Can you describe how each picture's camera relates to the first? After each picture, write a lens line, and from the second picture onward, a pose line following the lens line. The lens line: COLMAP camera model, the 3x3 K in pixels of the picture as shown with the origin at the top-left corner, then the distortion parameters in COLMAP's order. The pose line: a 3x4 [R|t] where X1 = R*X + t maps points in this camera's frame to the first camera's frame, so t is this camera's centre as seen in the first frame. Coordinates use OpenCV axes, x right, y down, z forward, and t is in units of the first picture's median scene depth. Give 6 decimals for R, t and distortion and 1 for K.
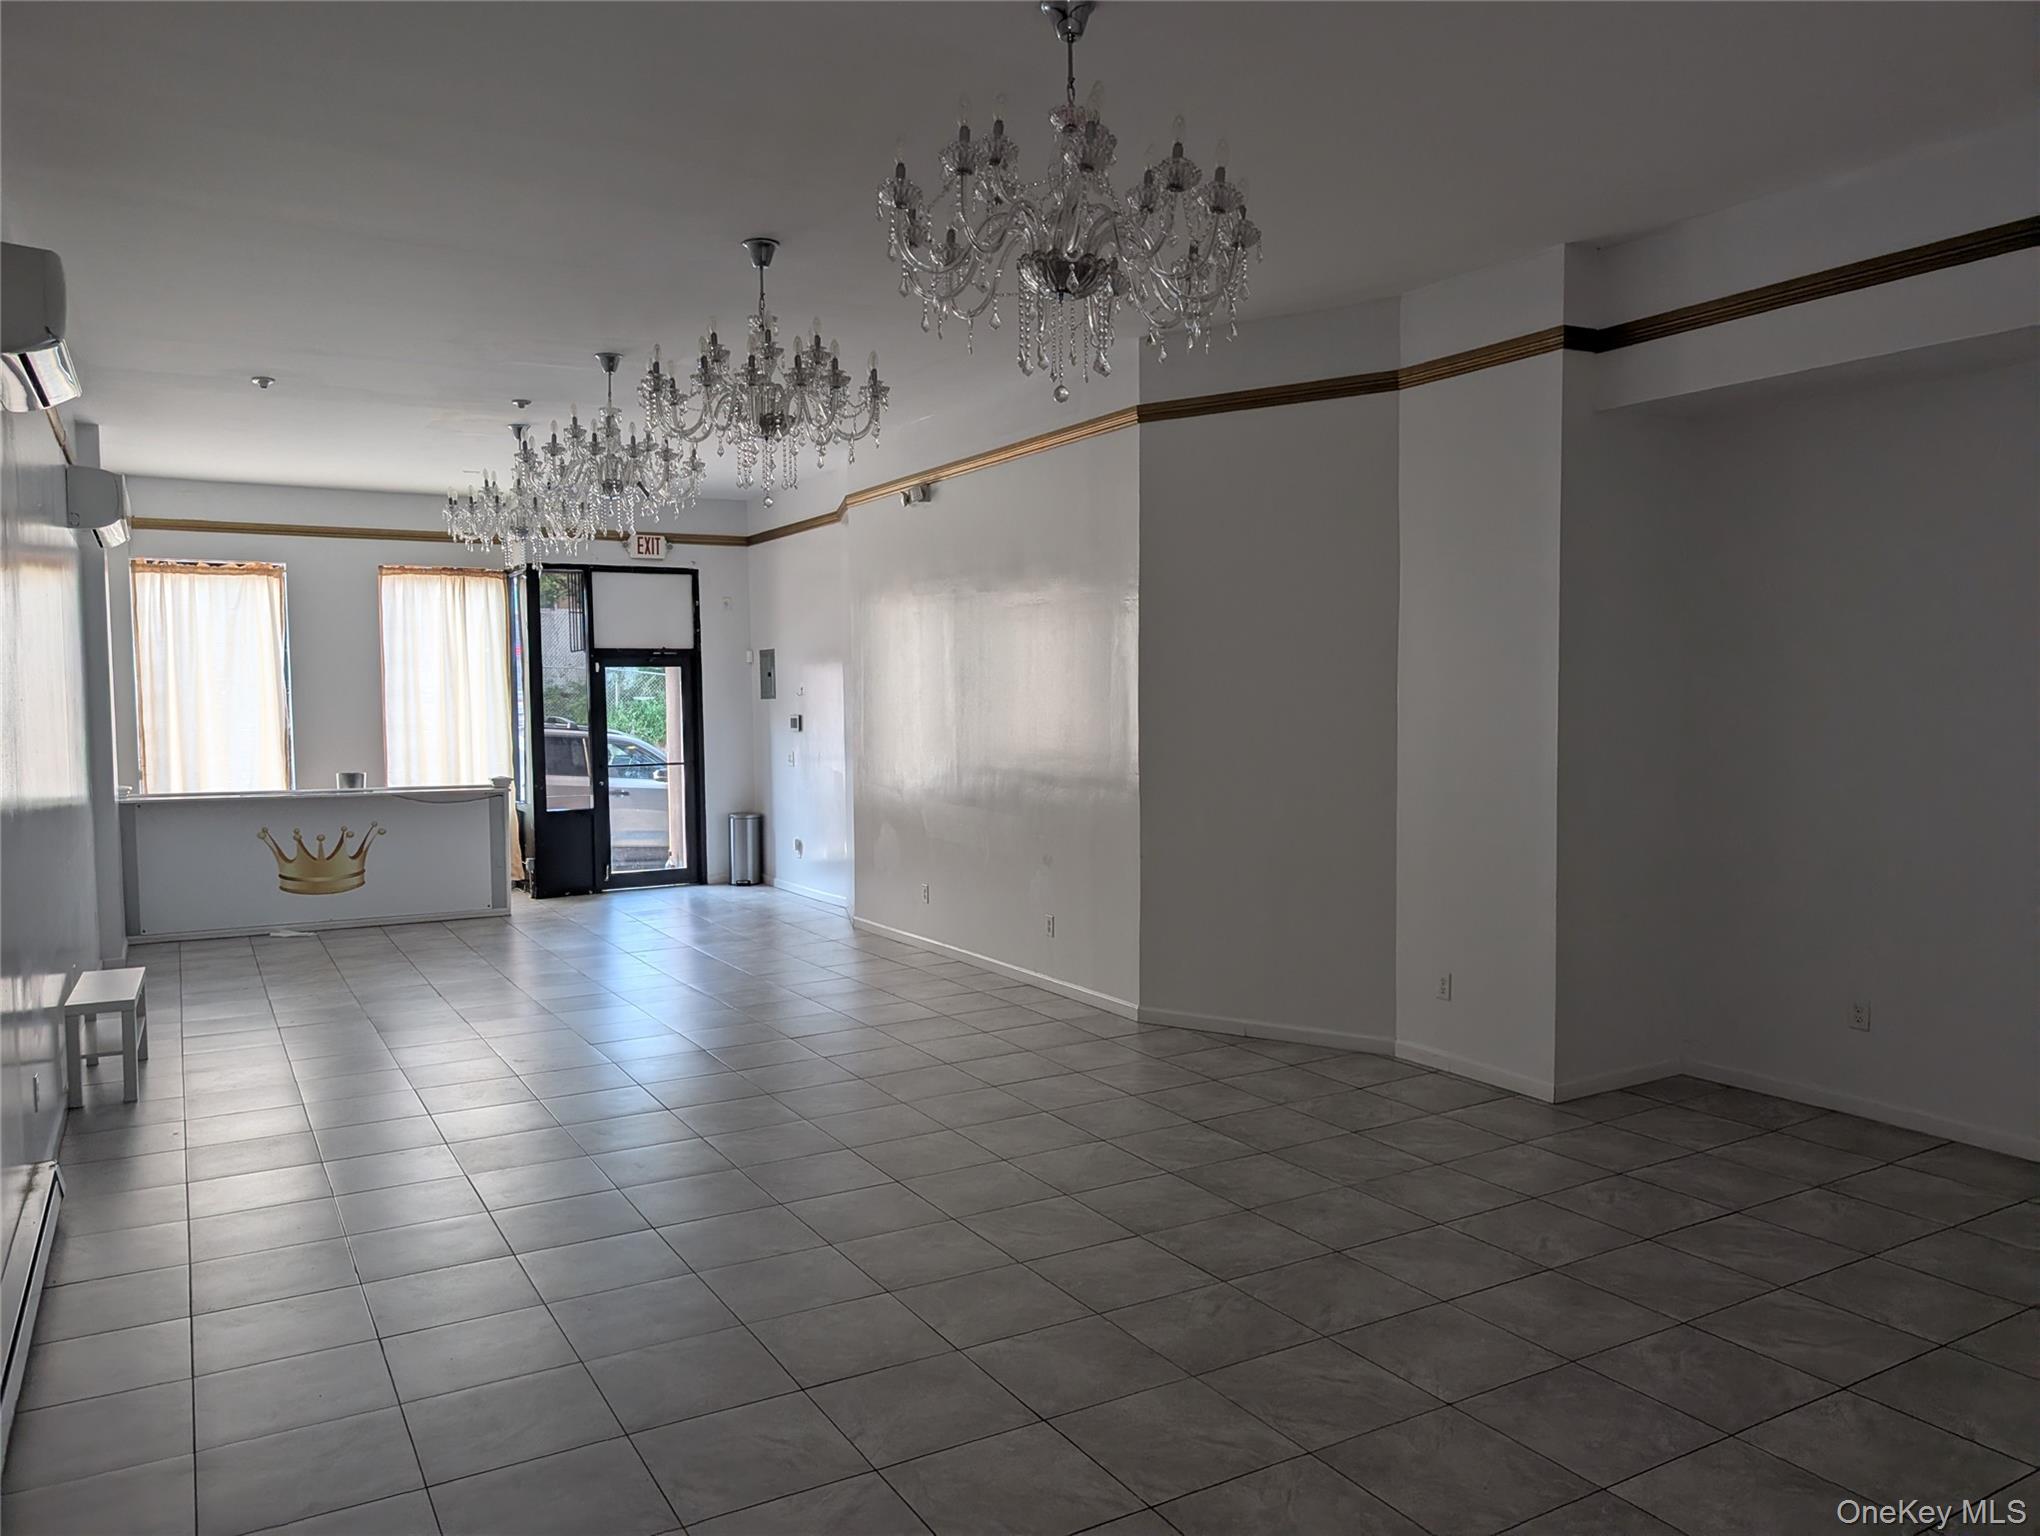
lens RADIAL K [[1450.0, 0, 1020.0], [0, 1450.0, 768.0], [0, 0, 1]] dist [0.027217, 0.000429]
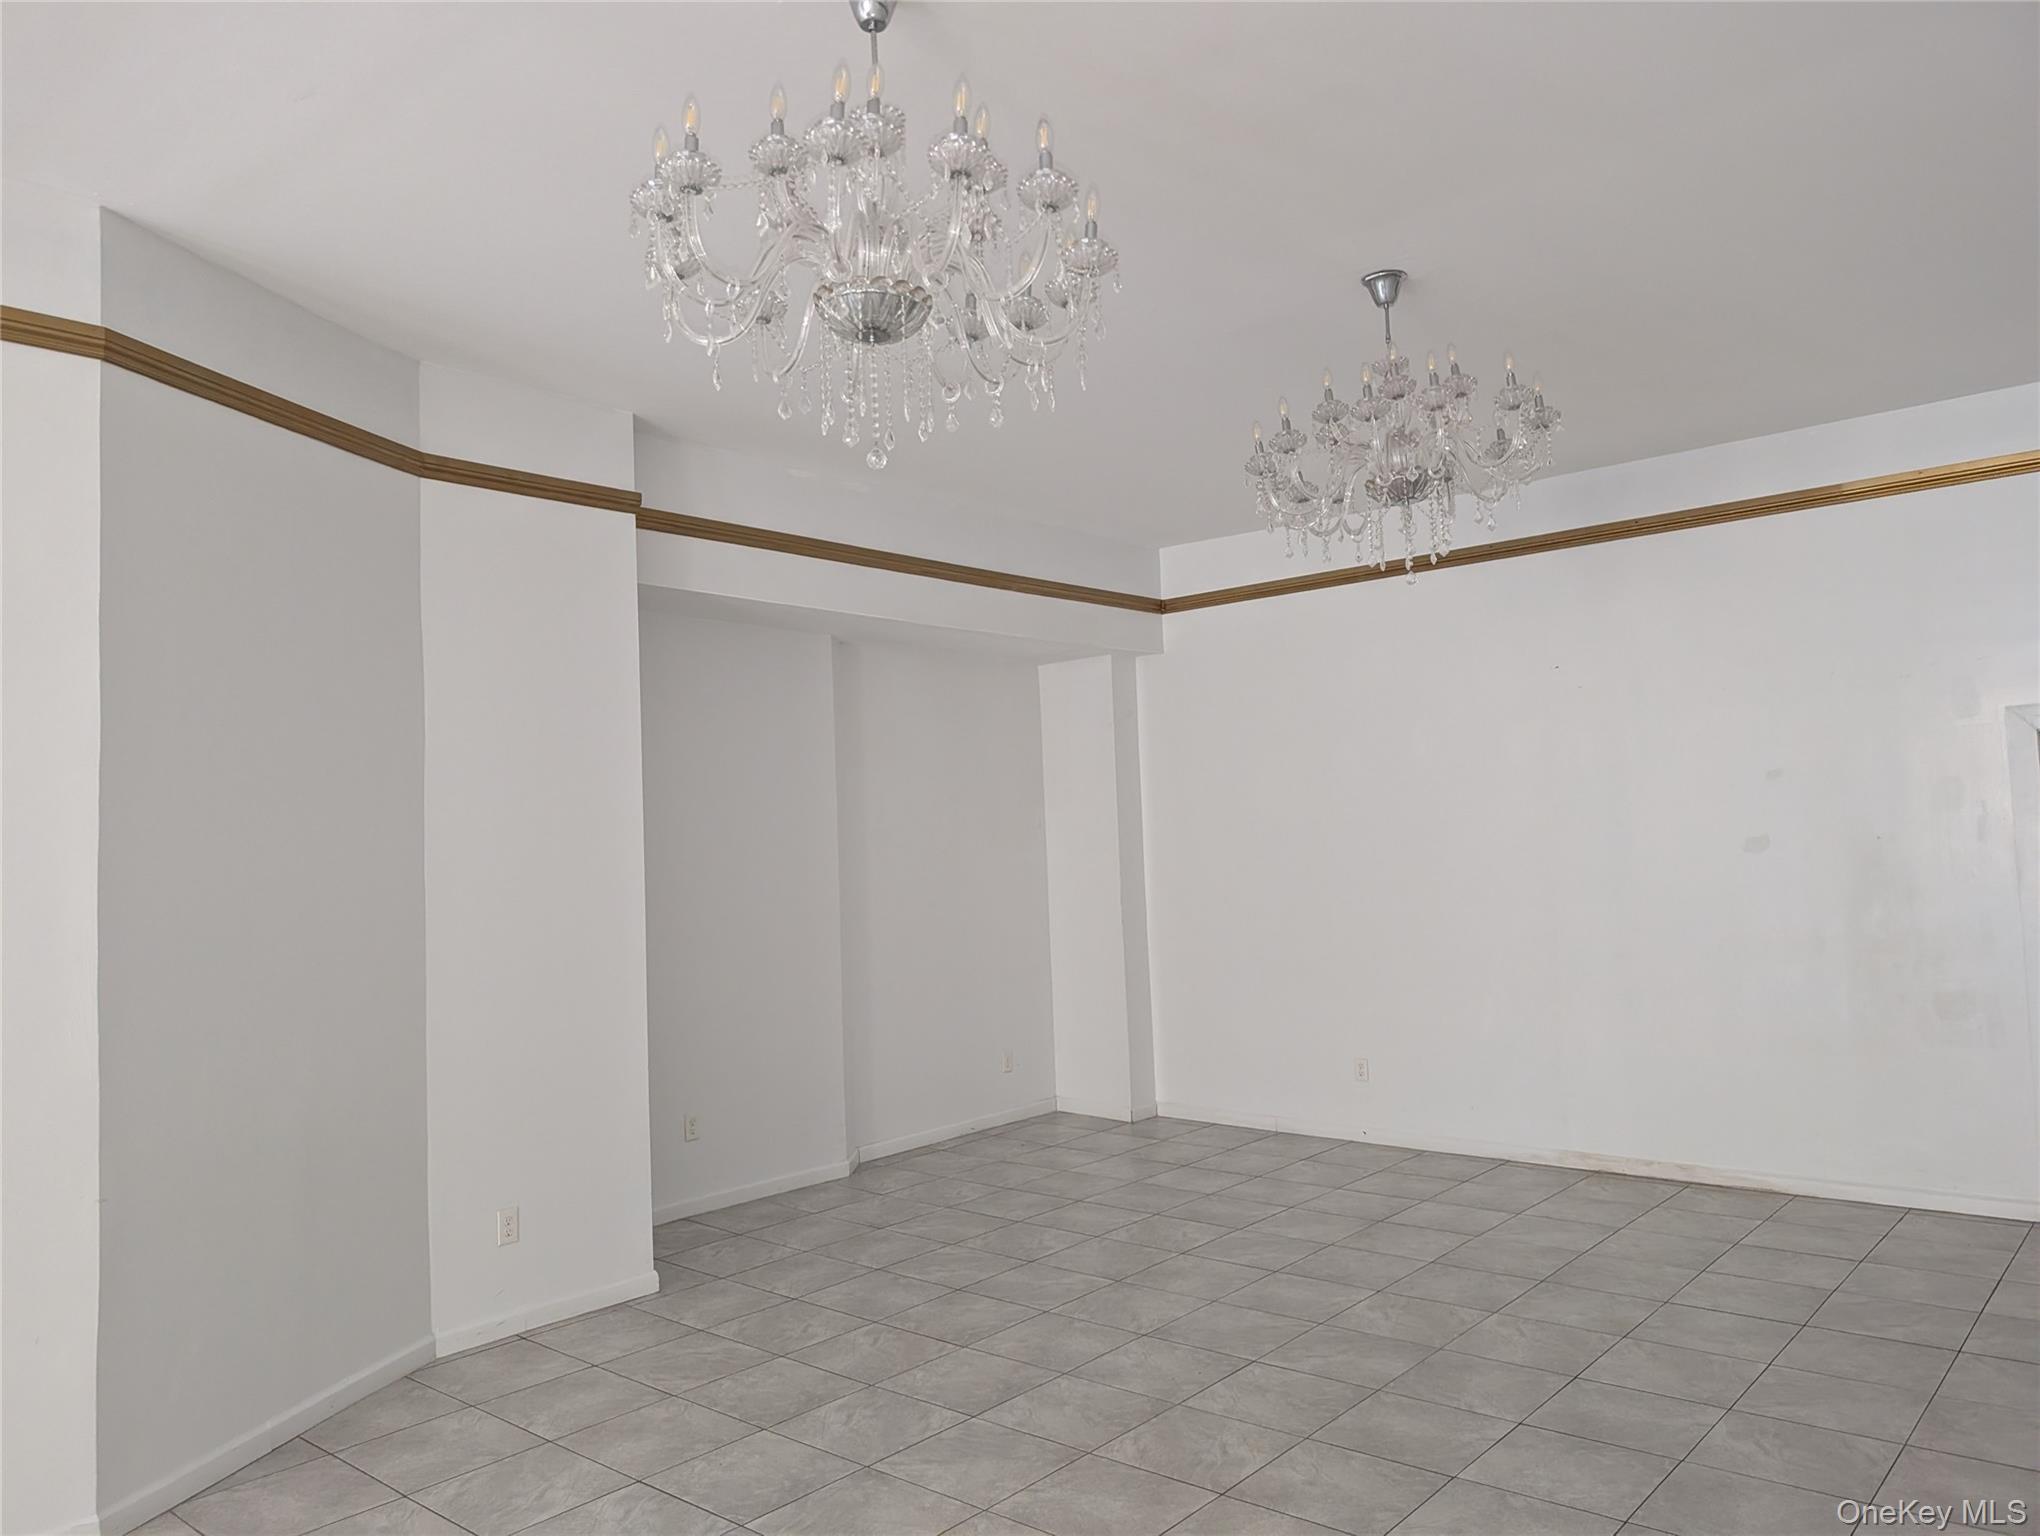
lens RADIAL K [[1450.0, 0, 1020.0], [0, 1450.0, 768.0], [0, 0, 1]] dist [0.027217, 0.000429]
pose [[-0.318858, 0.071513, 0.945101, -0.672369], [0.089033, 0.995000, -0.045251, -0.047898], [-0.943612, 0.069716, -0.323631, 1.135187]]
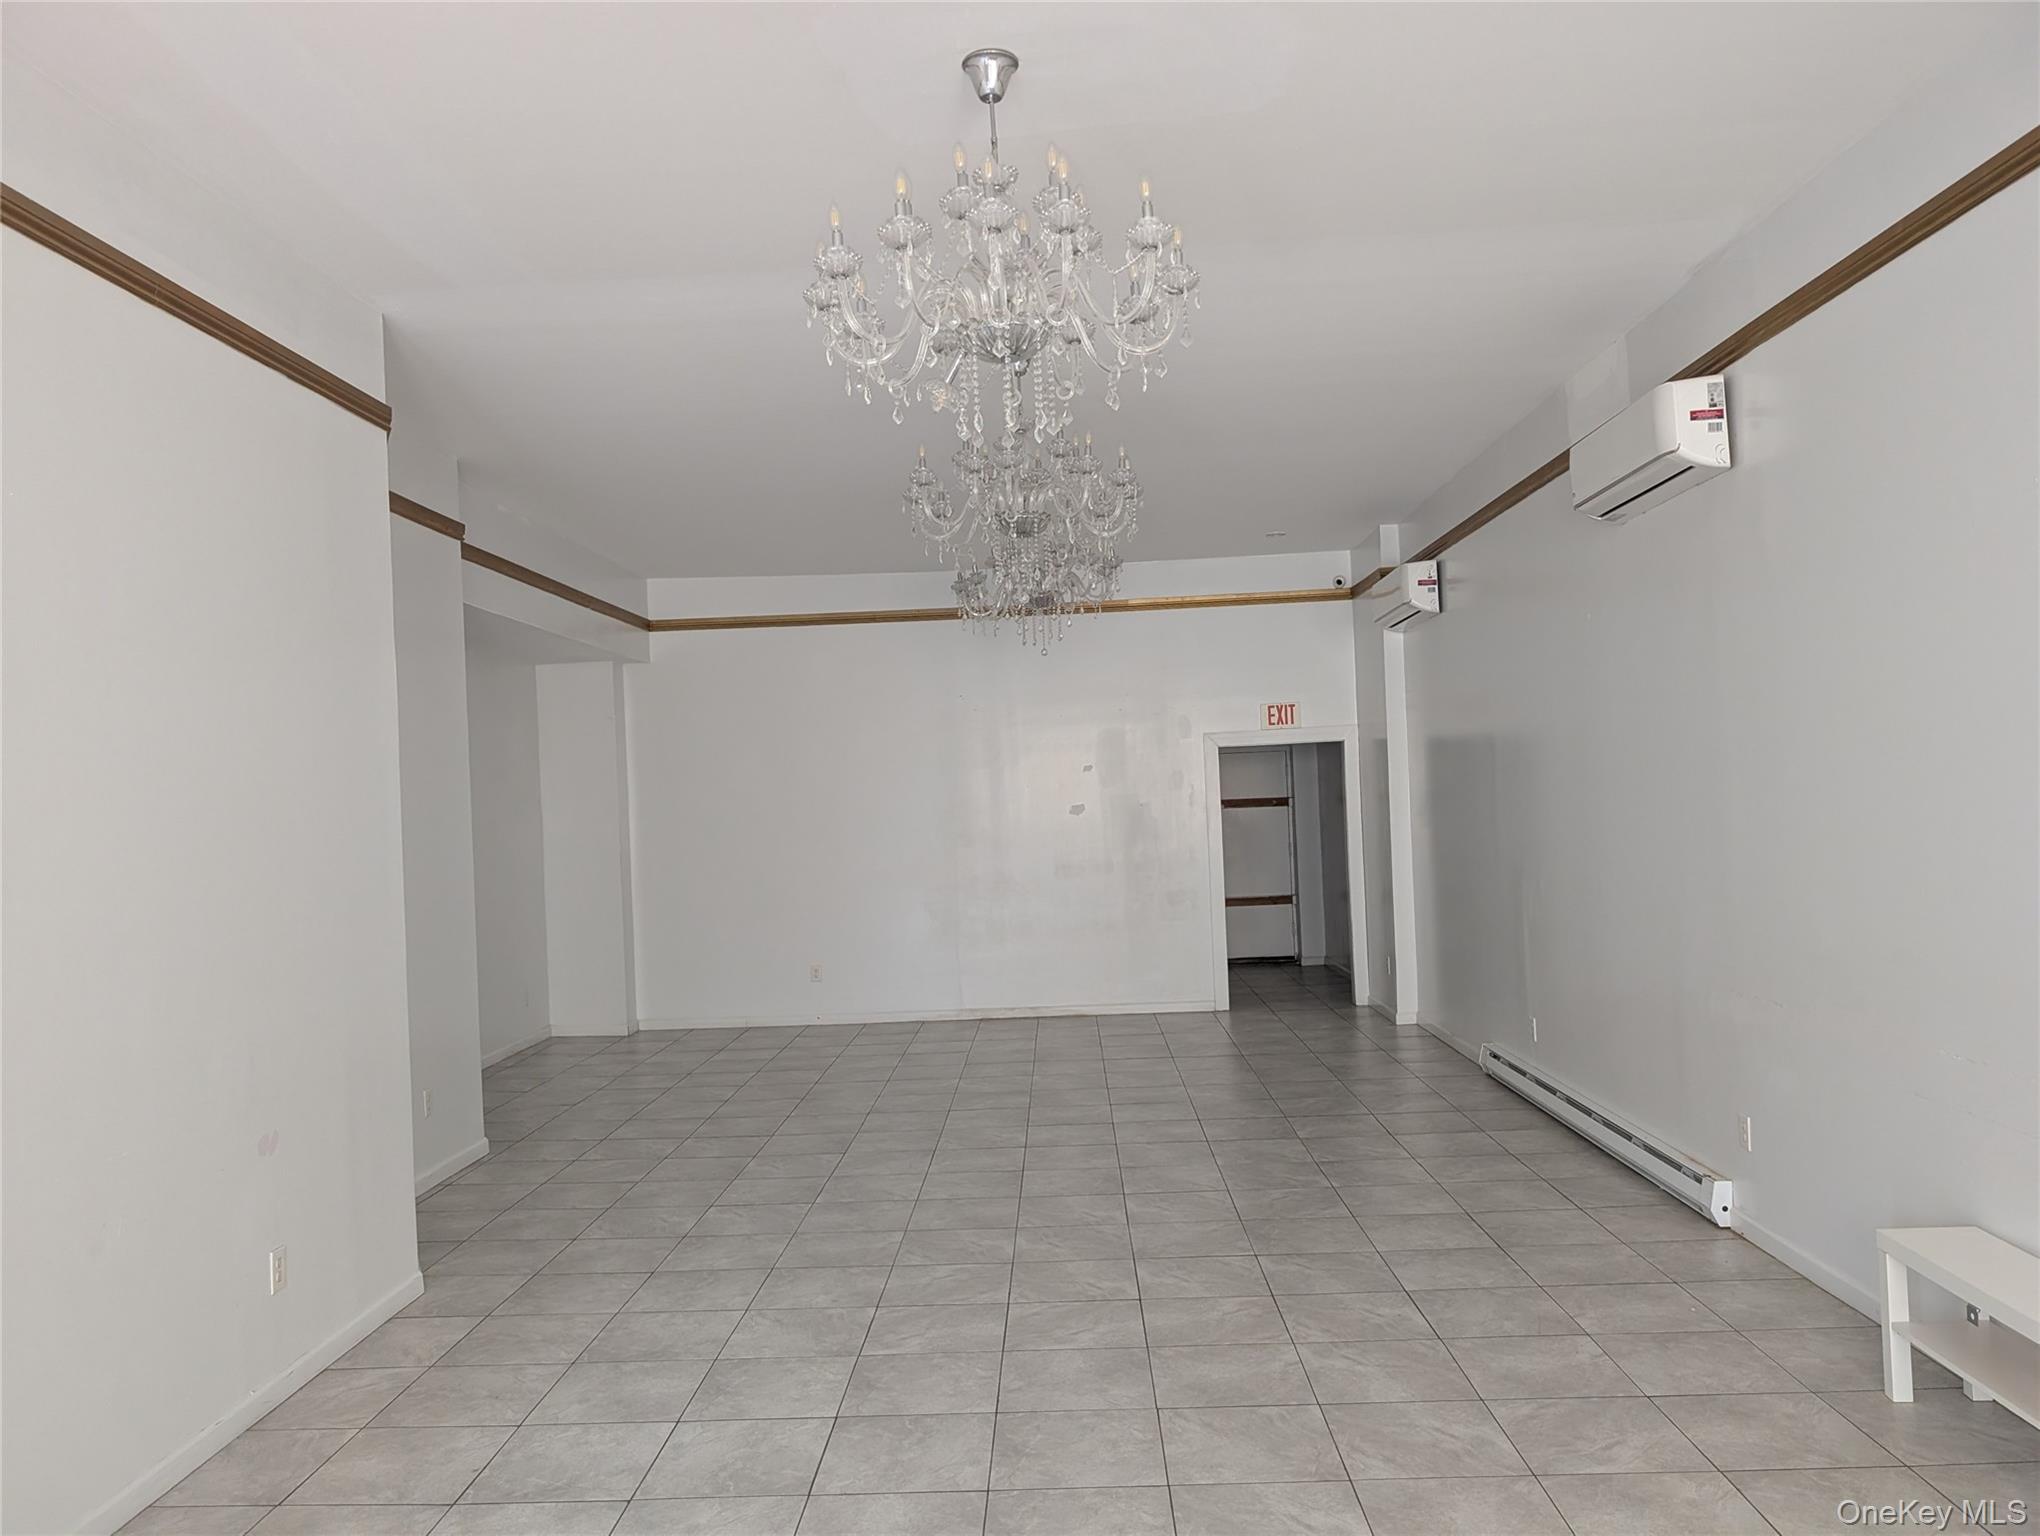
lens RADIAL K [[1468.6, 0, 1026.8], [0, 1468.6, 806.4], [0, 0, 1]] dist [0.053997, -0.057981]
pose [[-0.850828, 0.039424, 0.523963, -0.722556], [0.074805, 0.996112, 0.046522, -0.088740], [-0.520092, 0.078777, -0.850470, 1.917296]]
